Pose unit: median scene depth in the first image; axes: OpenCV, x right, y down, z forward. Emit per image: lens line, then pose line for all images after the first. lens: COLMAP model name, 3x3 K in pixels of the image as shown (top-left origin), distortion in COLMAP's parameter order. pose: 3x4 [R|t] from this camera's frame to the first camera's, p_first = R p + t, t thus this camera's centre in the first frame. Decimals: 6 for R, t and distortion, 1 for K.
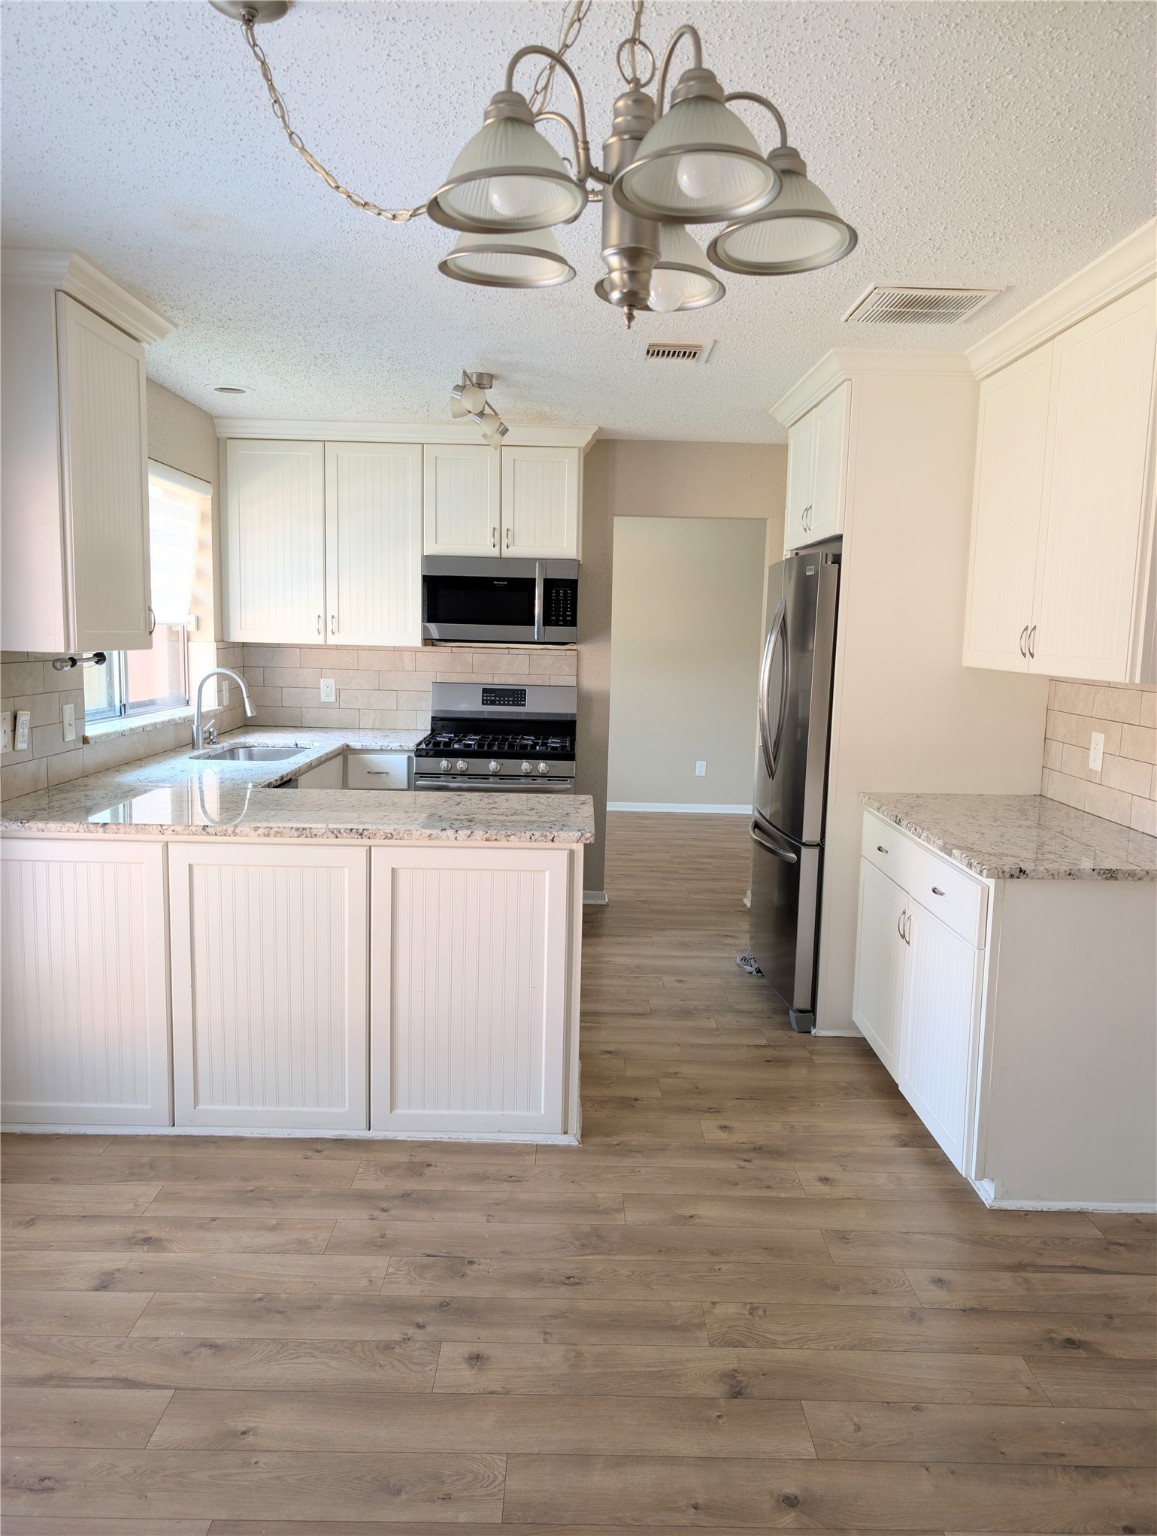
lens RADIAL K [[1101.9, 0, 585.8], [0, 1101.9, 770.8], [0, 0, 1]] dist [0.009589, -0.006508]
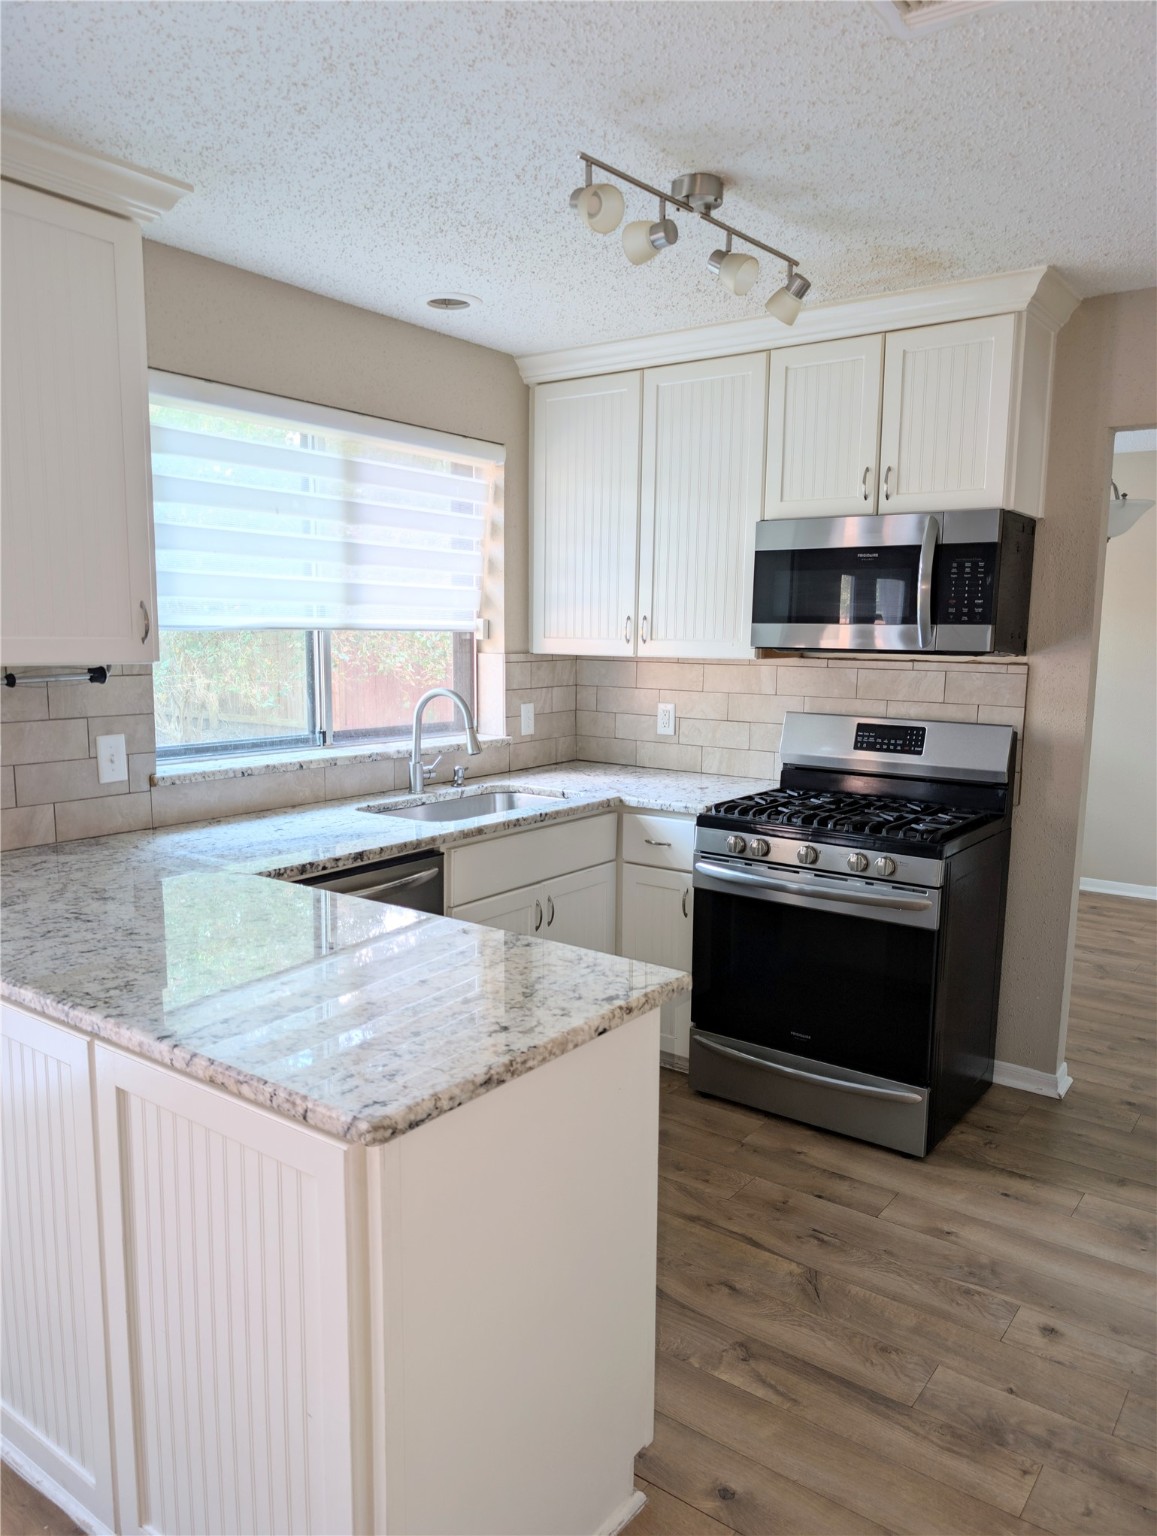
lens RADIAL K [[1101.9, 0, 575.7], [0, 1101.9, 787.3], [0, 0, 1]] dist [0.009589, -0.006508]
pose [[0.797423, 0.069479, -0.599407, 0.170788], [-0.067827, 0.997374, 0.025375, -0.045311], [0.599596, 0.020421, 0.800042, 0.406984]]
